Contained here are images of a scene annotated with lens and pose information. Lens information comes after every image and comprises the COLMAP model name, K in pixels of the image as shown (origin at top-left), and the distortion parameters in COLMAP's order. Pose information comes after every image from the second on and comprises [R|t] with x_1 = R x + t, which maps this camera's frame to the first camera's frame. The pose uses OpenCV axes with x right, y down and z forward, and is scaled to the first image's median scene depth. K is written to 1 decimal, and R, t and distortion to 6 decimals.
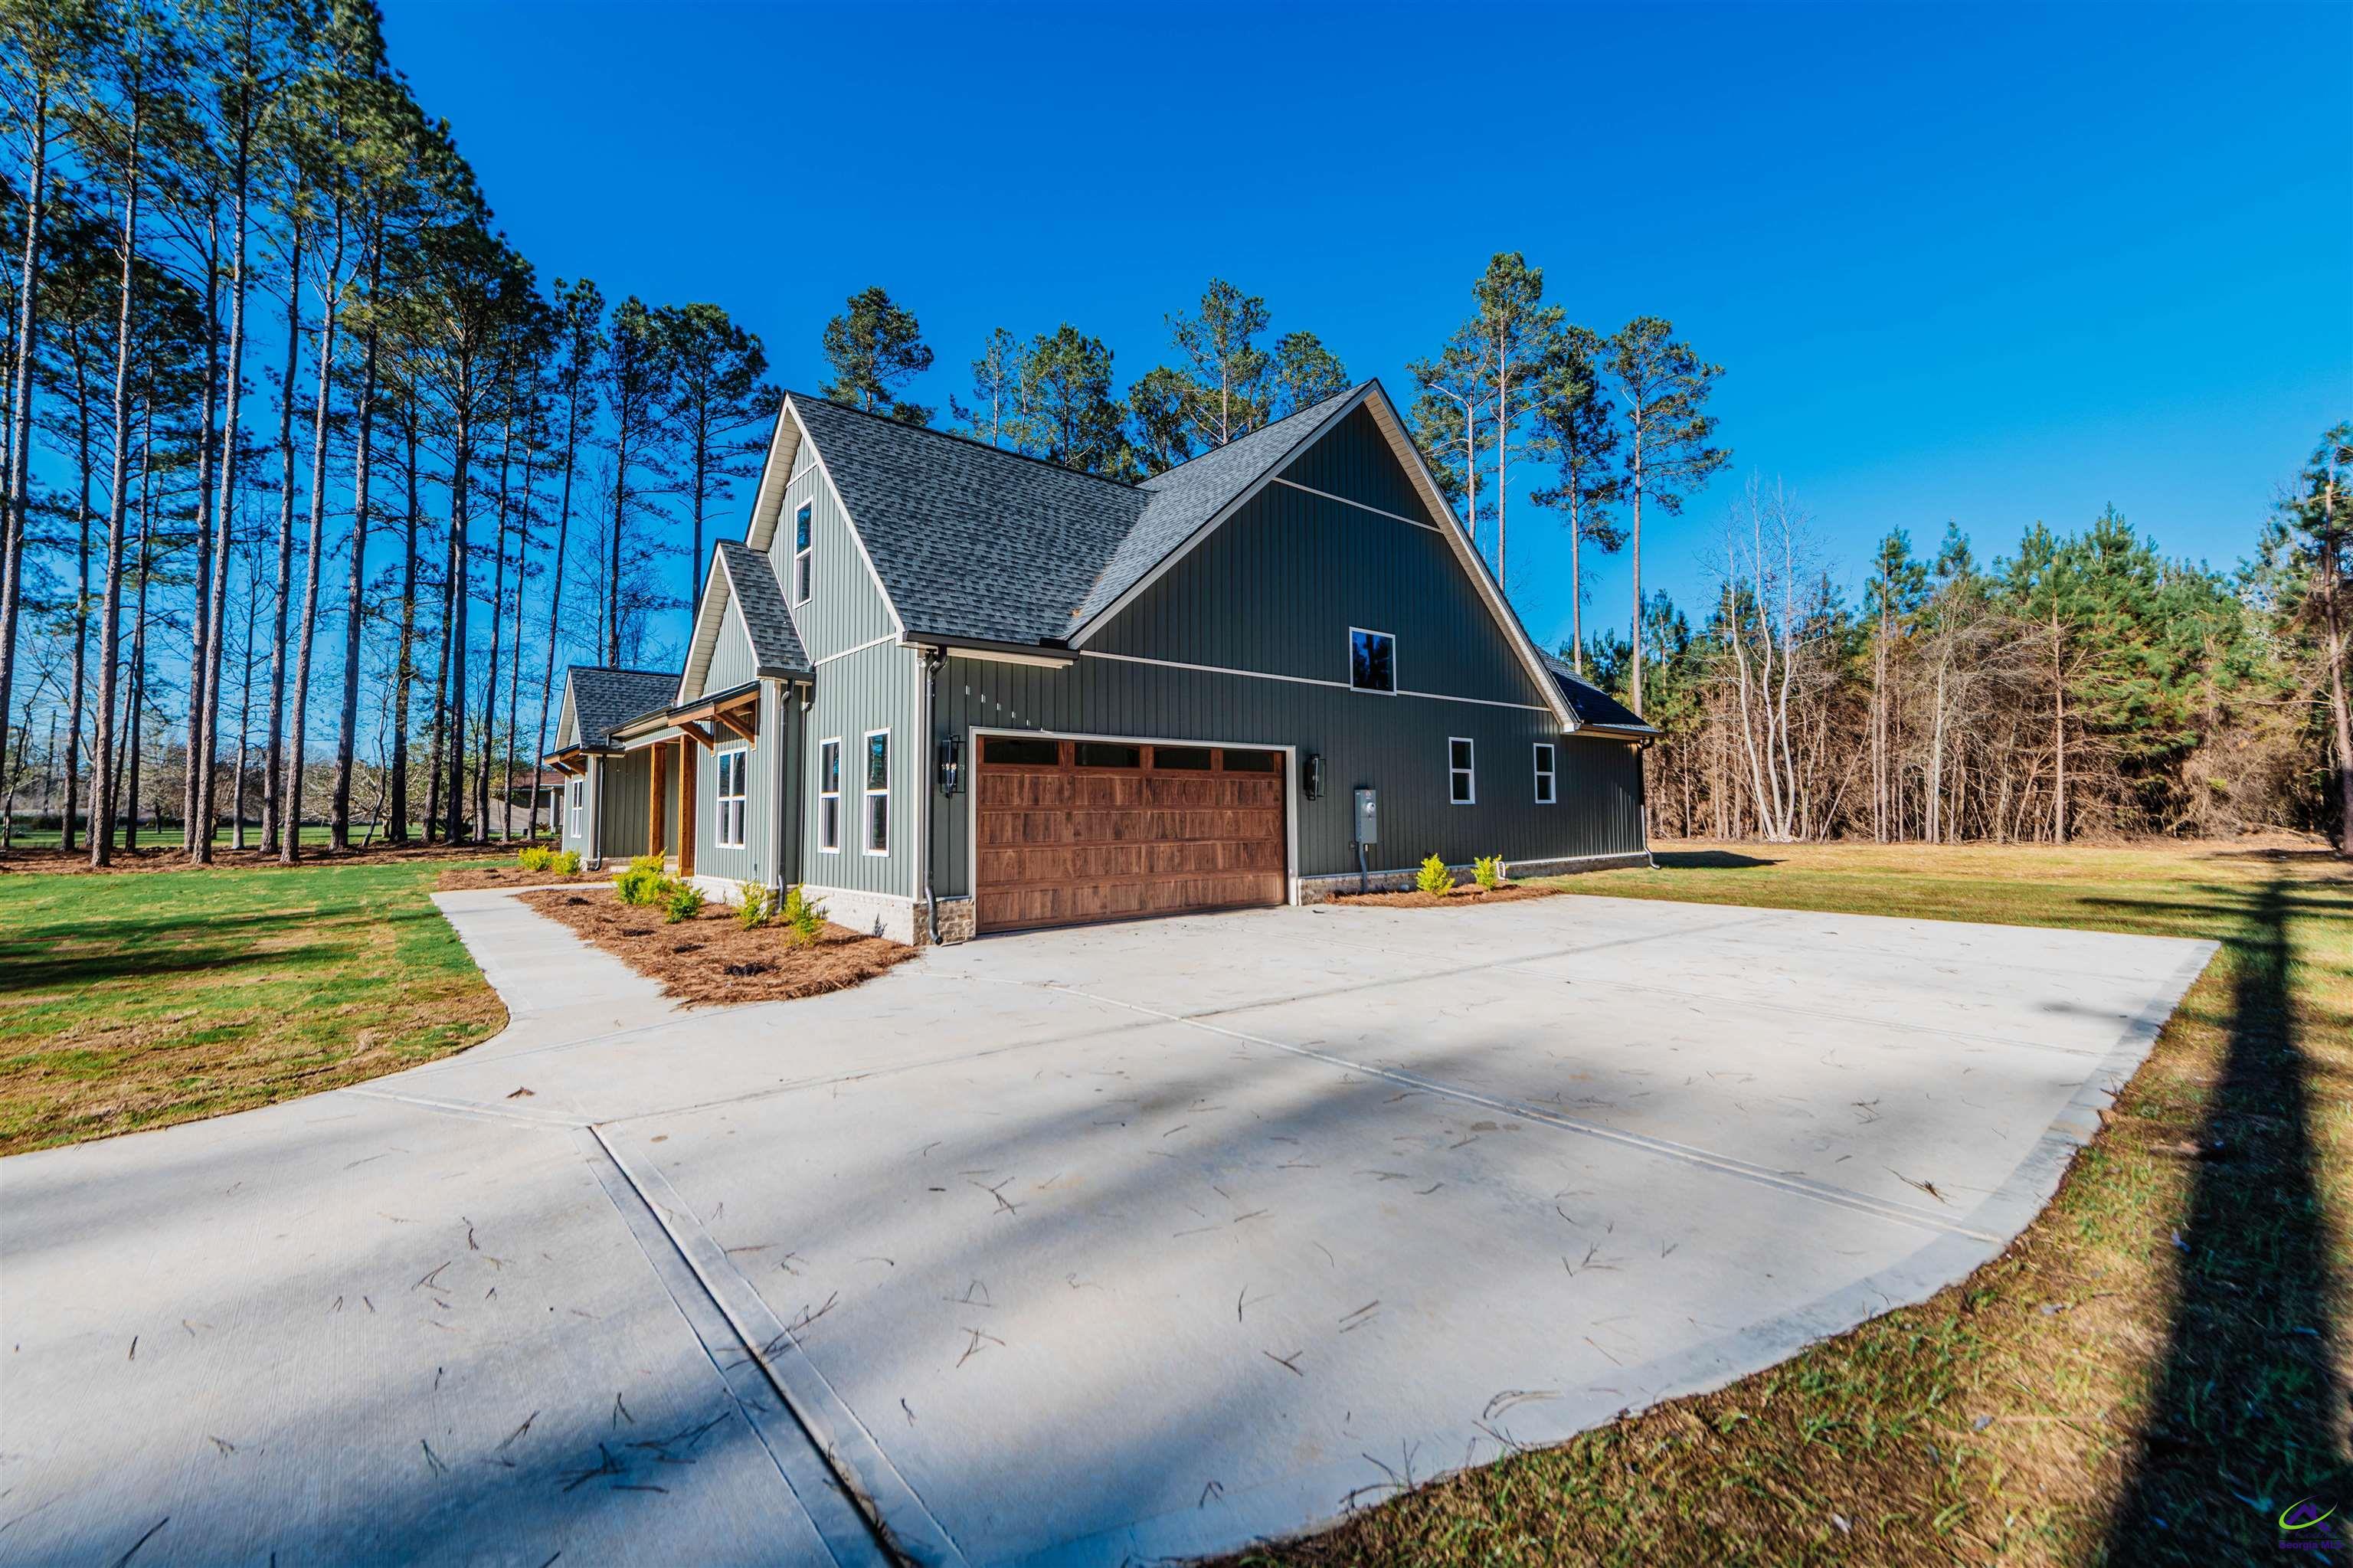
lens RADIAL K [[953.9, 0, 1176.5], [0, 953.9, 784.0], [0, 0, 1]] dist [0.000061, -0.000137]
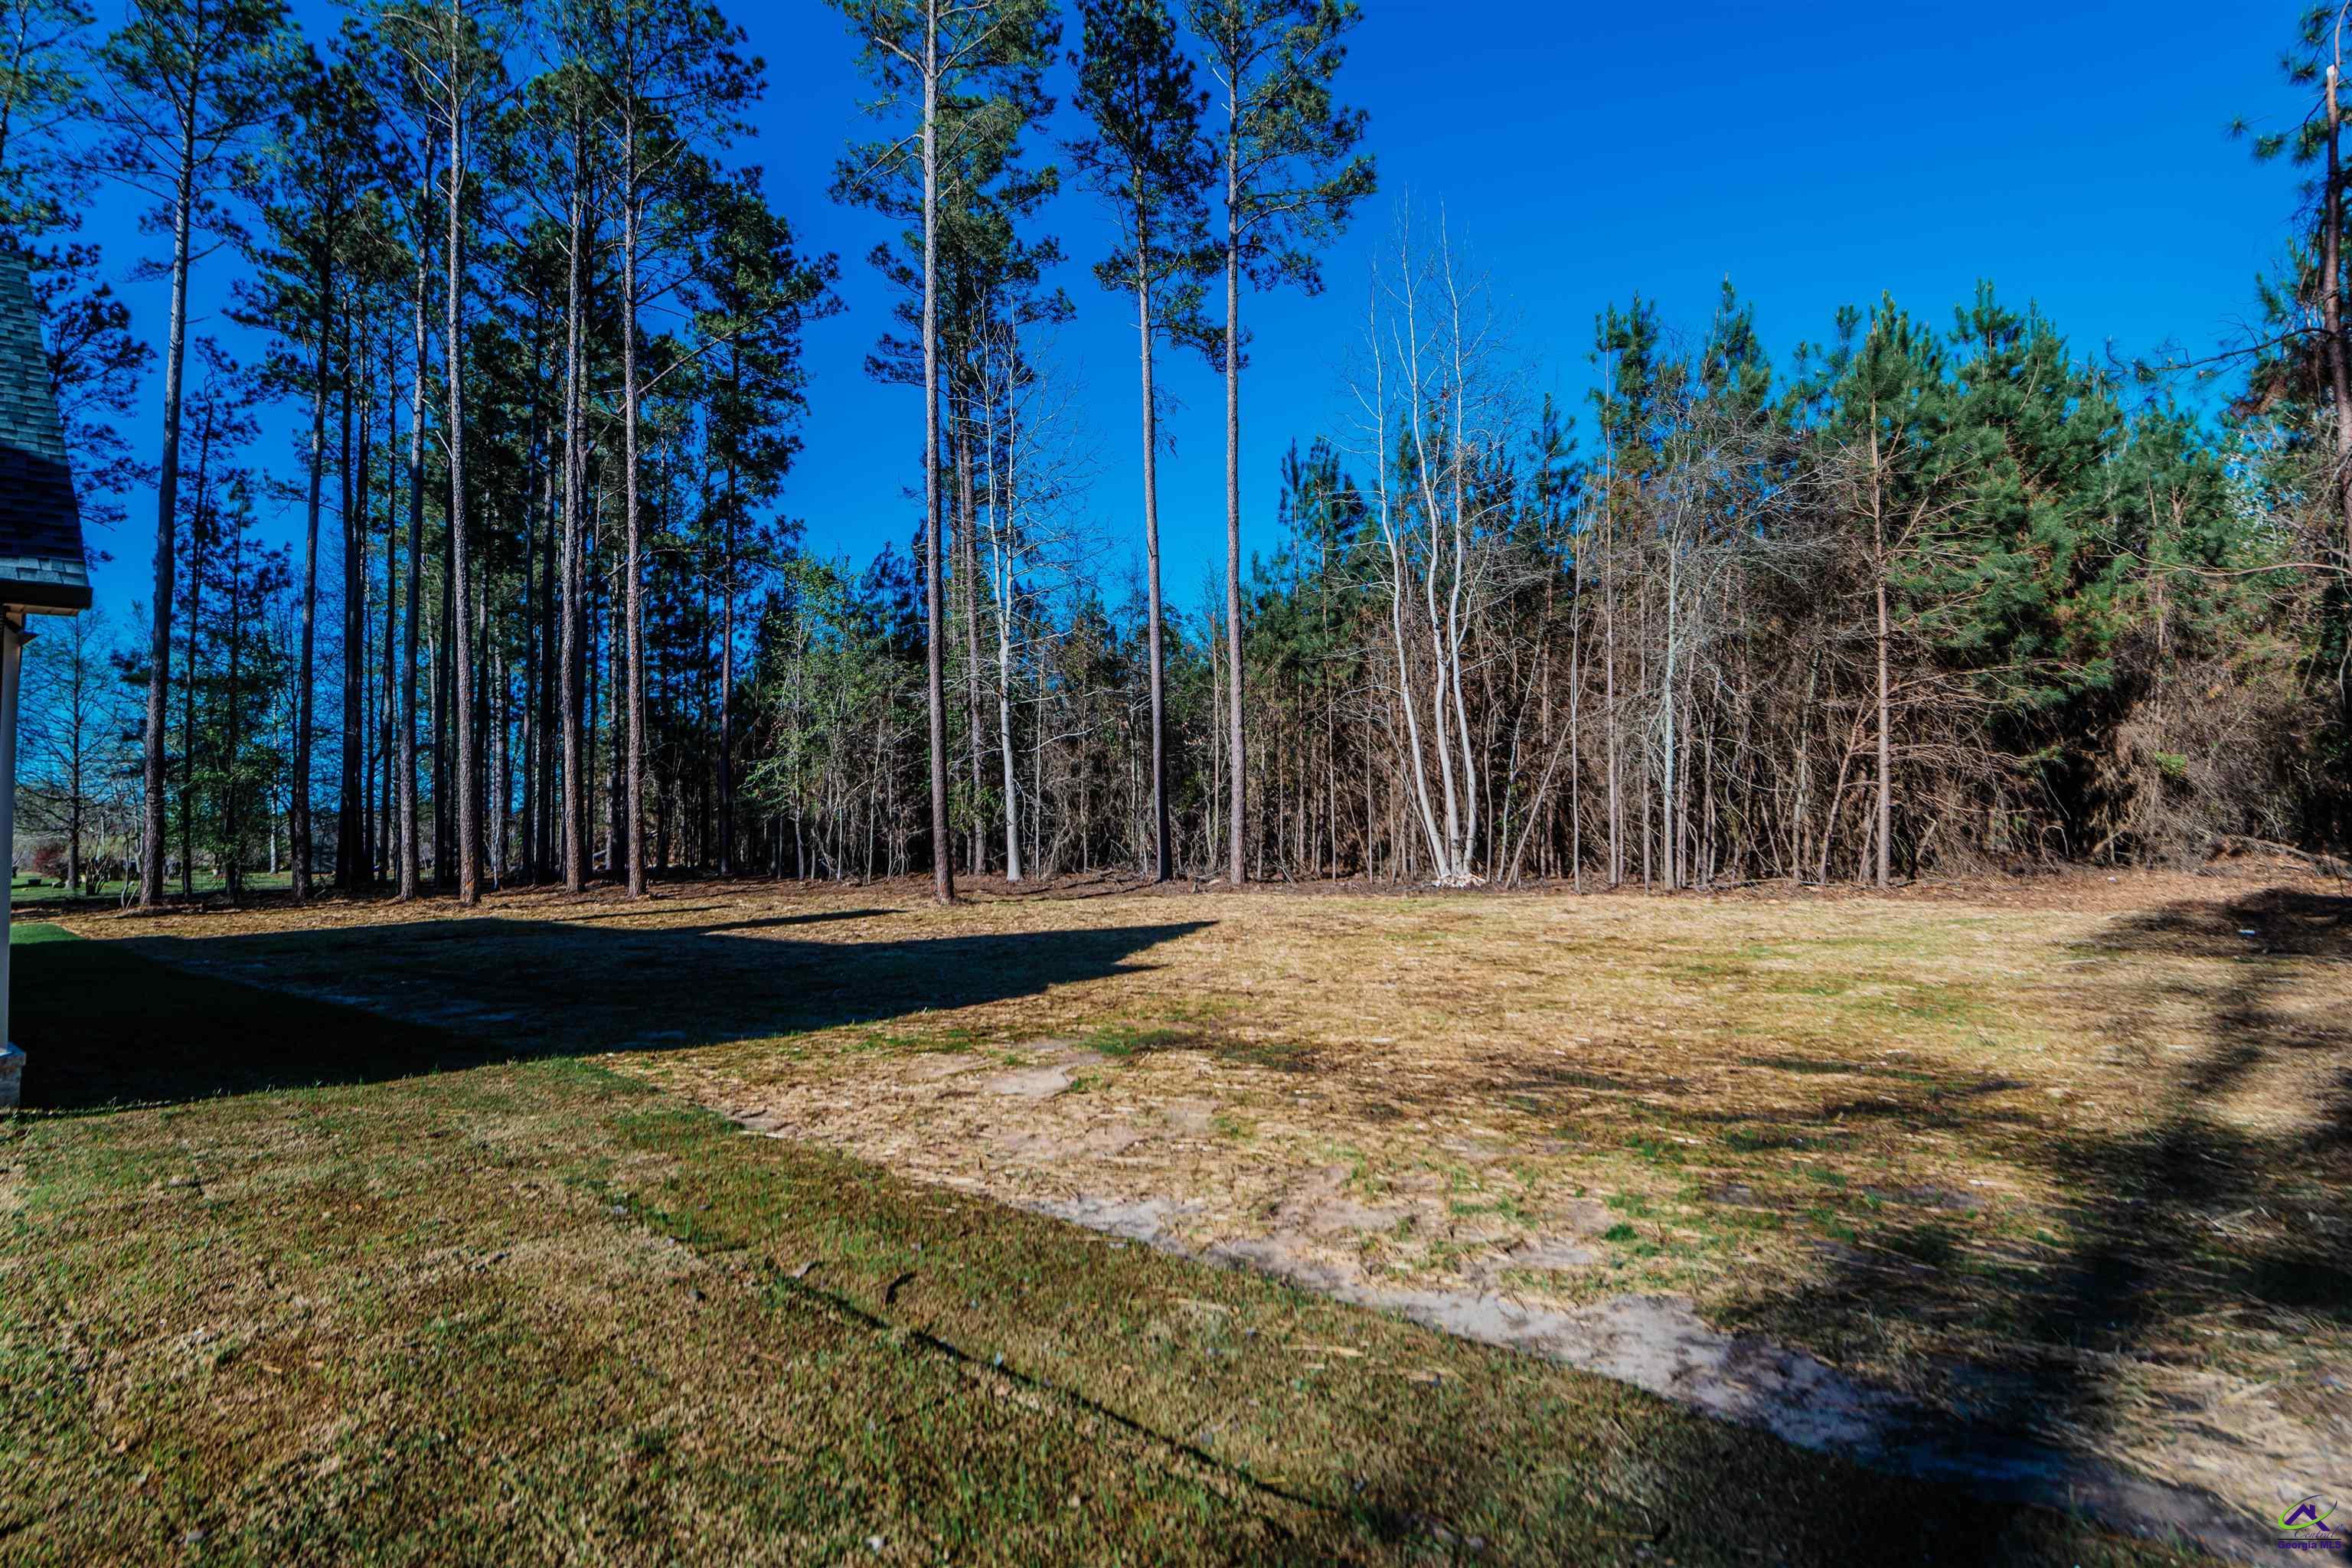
lens RADIAL K [[1243.3, 0, 1176.0], [0, 1243.3, 784.0], [0, 0, 1]] dist [-0.002719, -0.000426]
pose [[0.993698, -0.014368, 0.111163, 0.449166], [0.014720, 0.999889, -0.002348, 0.004504], [-0.111116, 0.003969, 0.993799, 0.361953]]
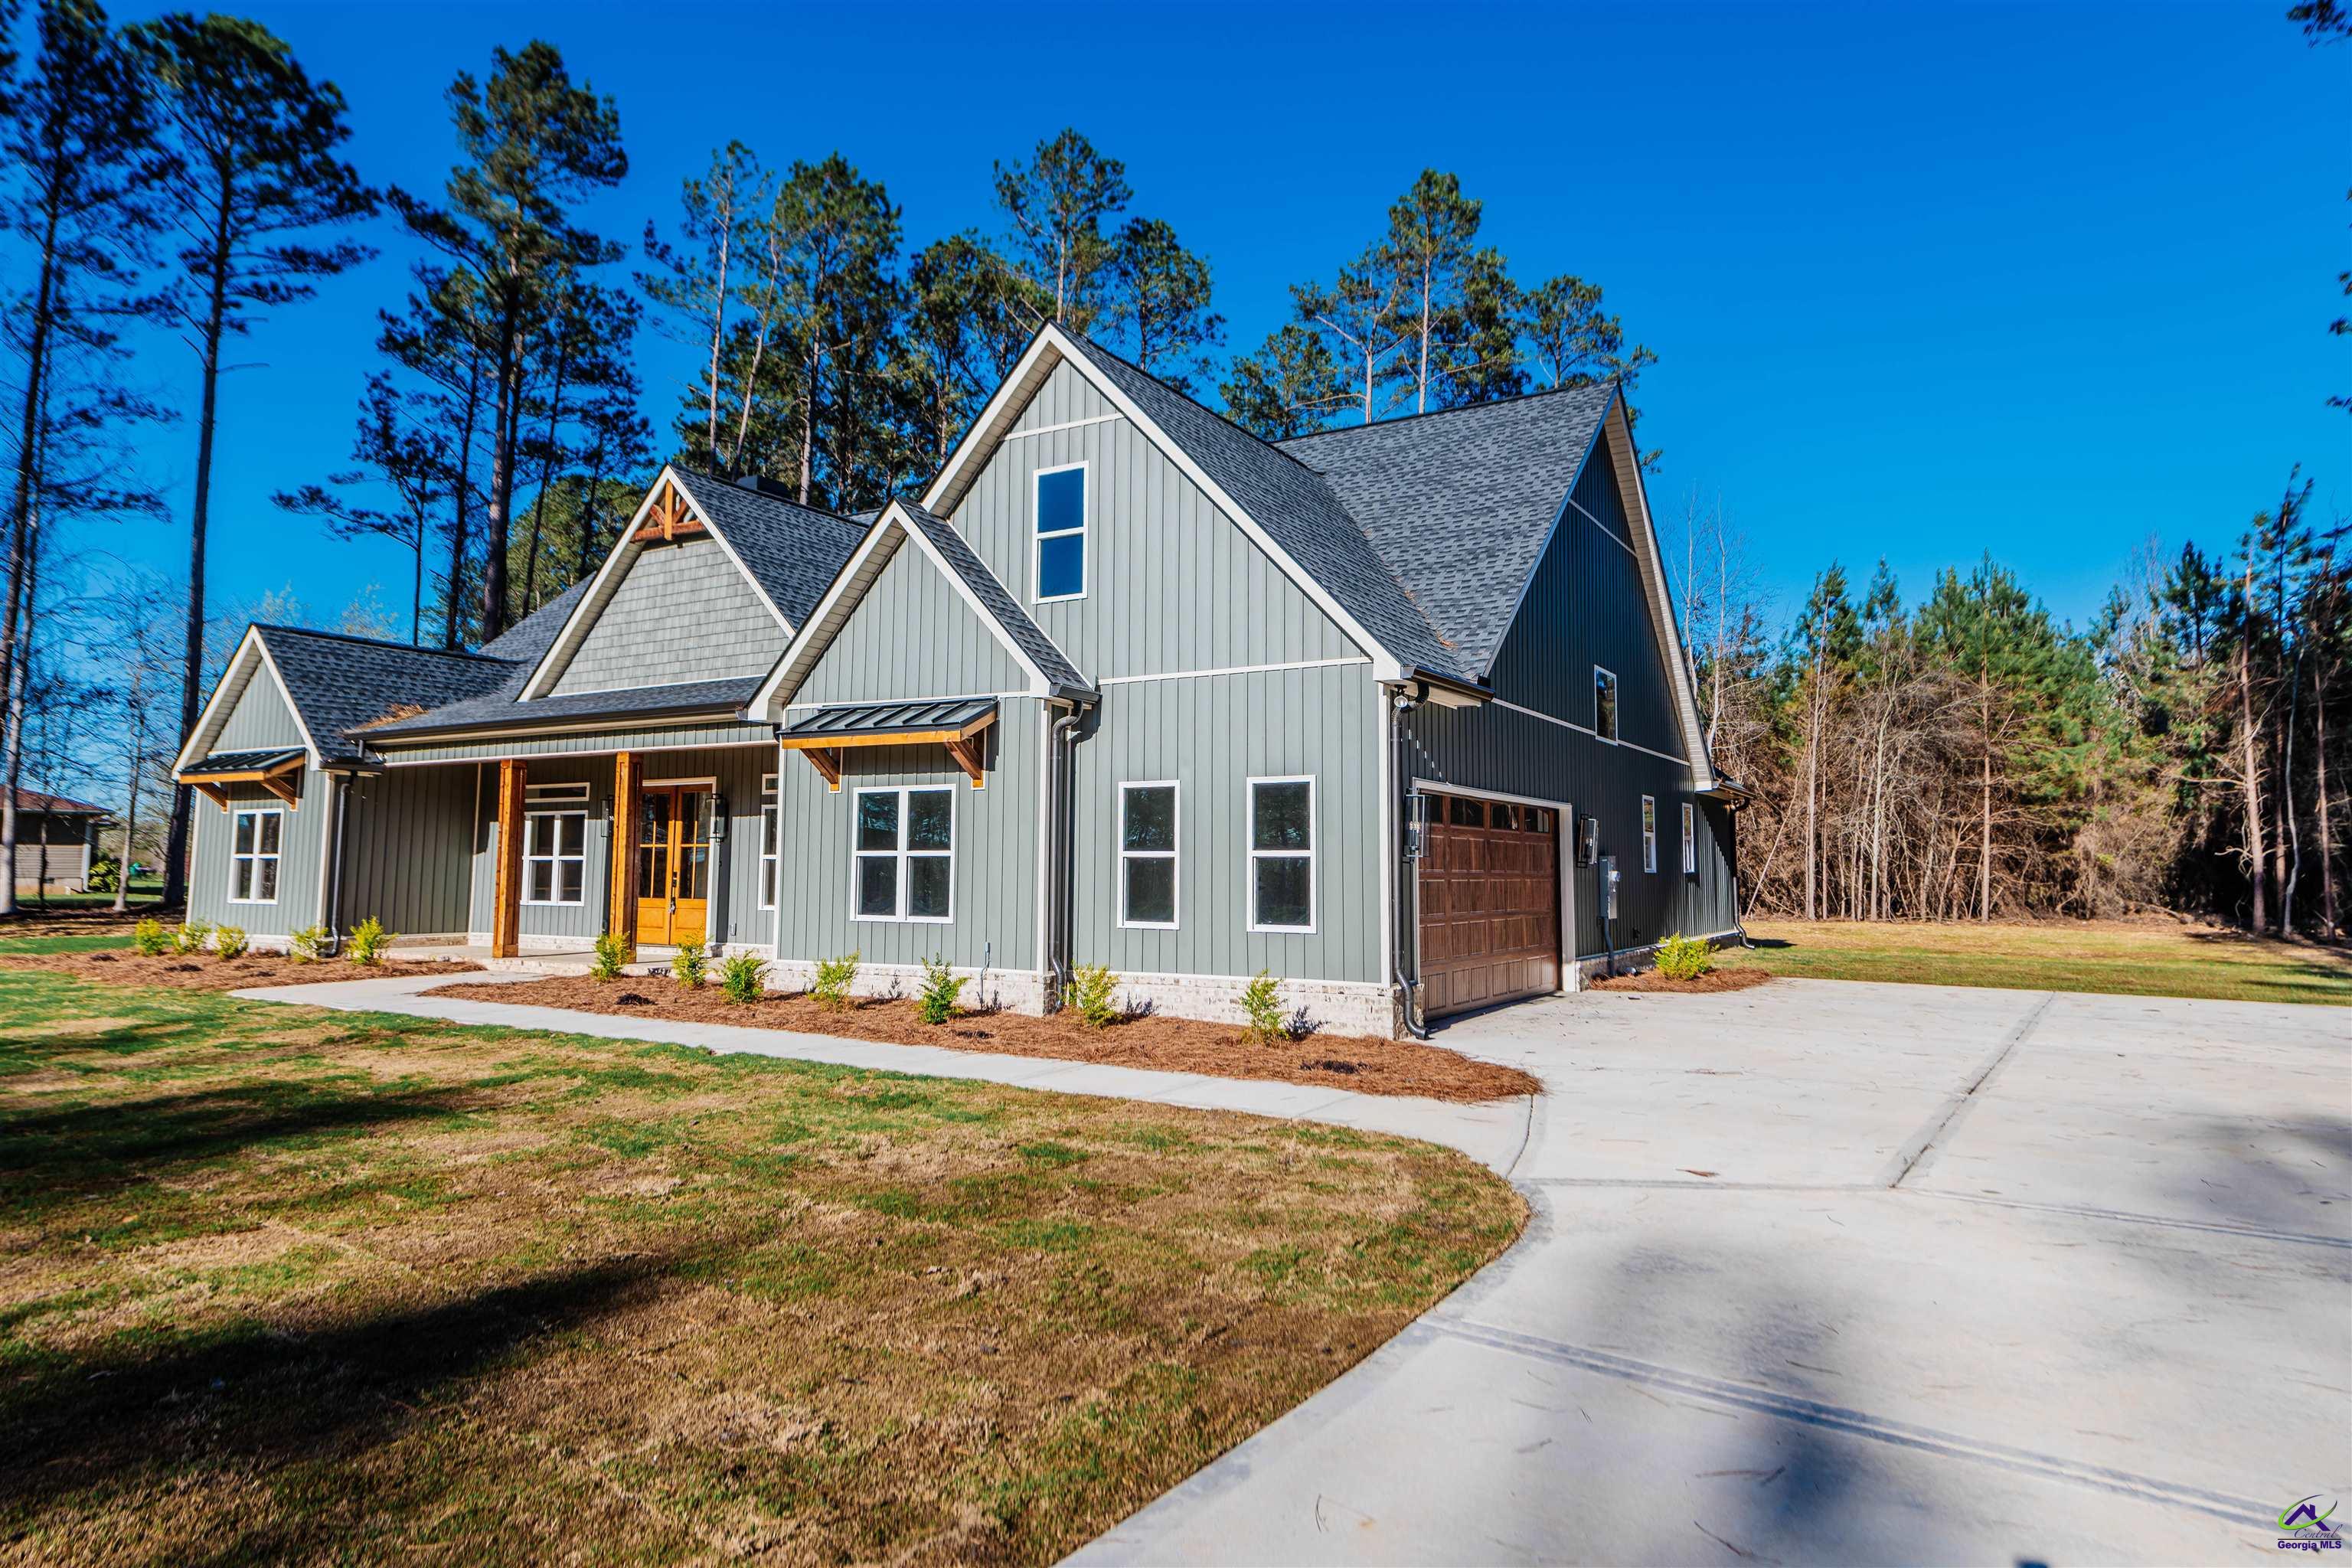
lens RADIAL K [[1406.1, 0, 1176.0], [0, 1406.1, 784.0], [0, 0, 1]] dist [-0.001056, -0.001131]
pose [[0.945825, 0.036587, 0.322610, -0.233289], [-0.026452, 0.999011, -0.035745, -0.001347], [-0.323599, 0.025275, 0.945857, -0.025349]]
